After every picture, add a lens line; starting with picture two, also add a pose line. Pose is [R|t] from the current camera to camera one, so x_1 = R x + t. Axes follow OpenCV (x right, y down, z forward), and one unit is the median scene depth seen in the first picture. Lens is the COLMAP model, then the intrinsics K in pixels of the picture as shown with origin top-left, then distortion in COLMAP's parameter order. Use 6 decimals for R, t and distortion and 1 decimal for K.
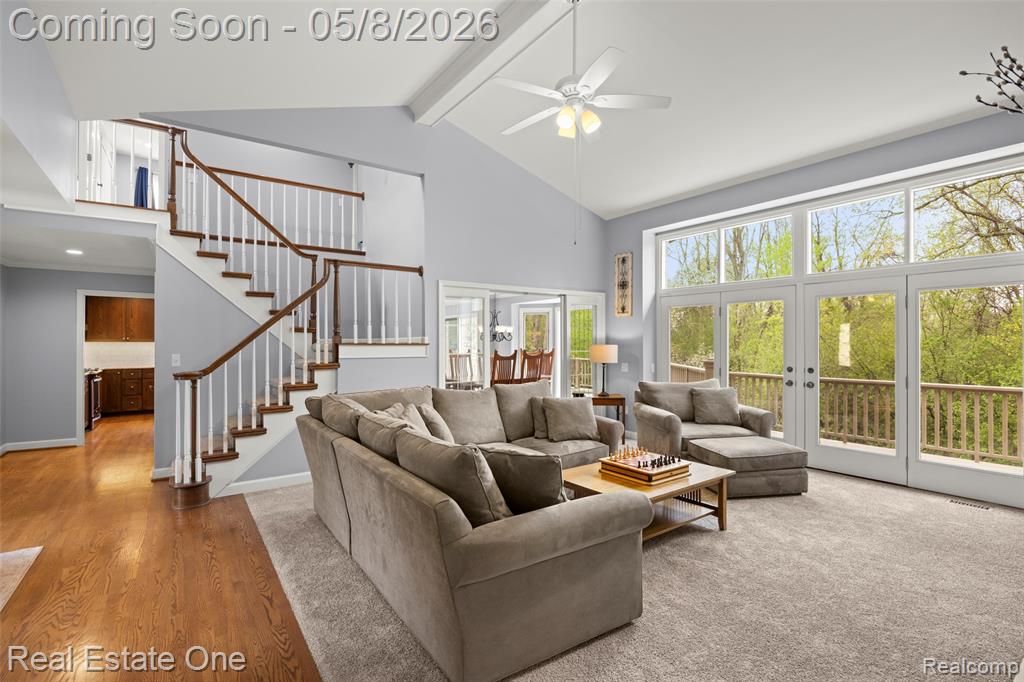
lens RADIAL K [[483.5, 0, 512.0], [0, 483.5, 341.0], [0, 0, 1]] dist [-0.002093, -0.000432]
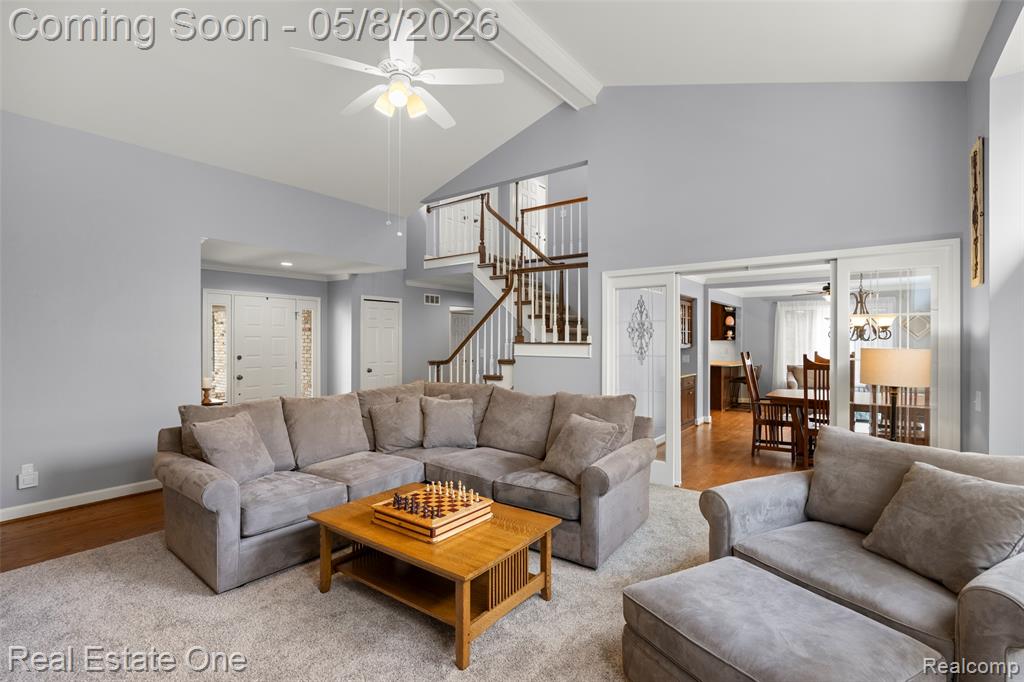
lens RADIAL K [[483.5, 0, 512.0], [0, 483.5, 341.0], [0, 0, 1]] dist [-0.002093, -0.000432]
pose [[0.318939, 0.000584, -0.947775, 0.711319], [-0.005581, 0.999984, -0.001262, 0.003379], [0.947759, 0.005692, 0.318937, 0.621377]]
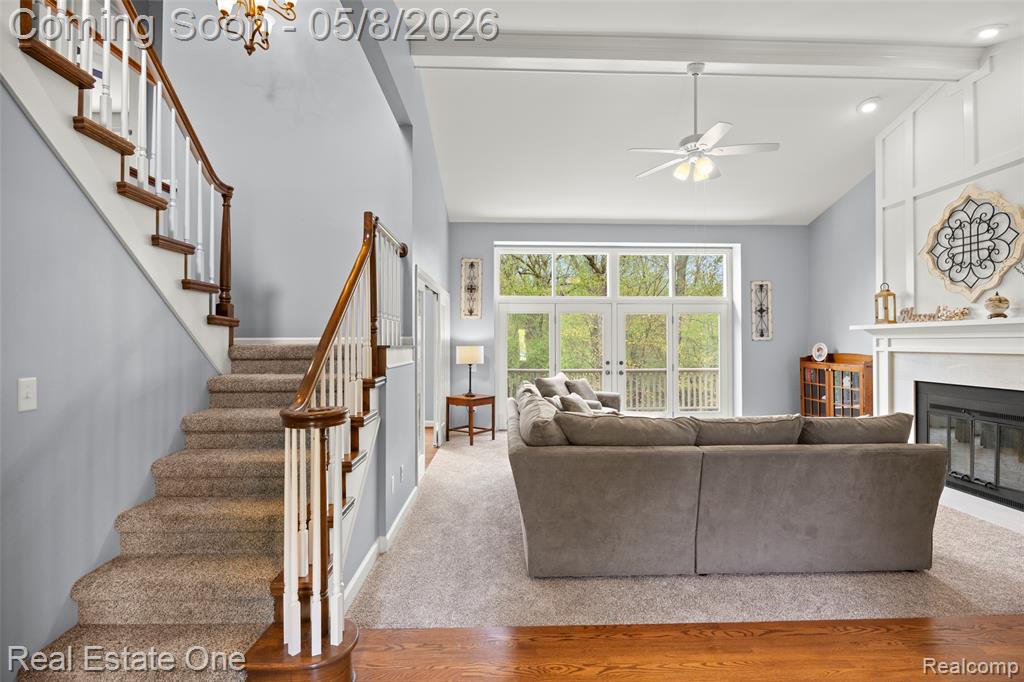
lens RADIAL K [[483.5, 0, 512.0], [0, 483.5, 341.0], [0, 0, 1]] dist [-0.002093, -0.000432]
pose [[0.528868, 0.002729, 0.848699, -0.808896], [-0.005533, 0.999985, 0.000232, -0.004802], [-0.848686, -0.004818, 0.528875, 0.494722]]
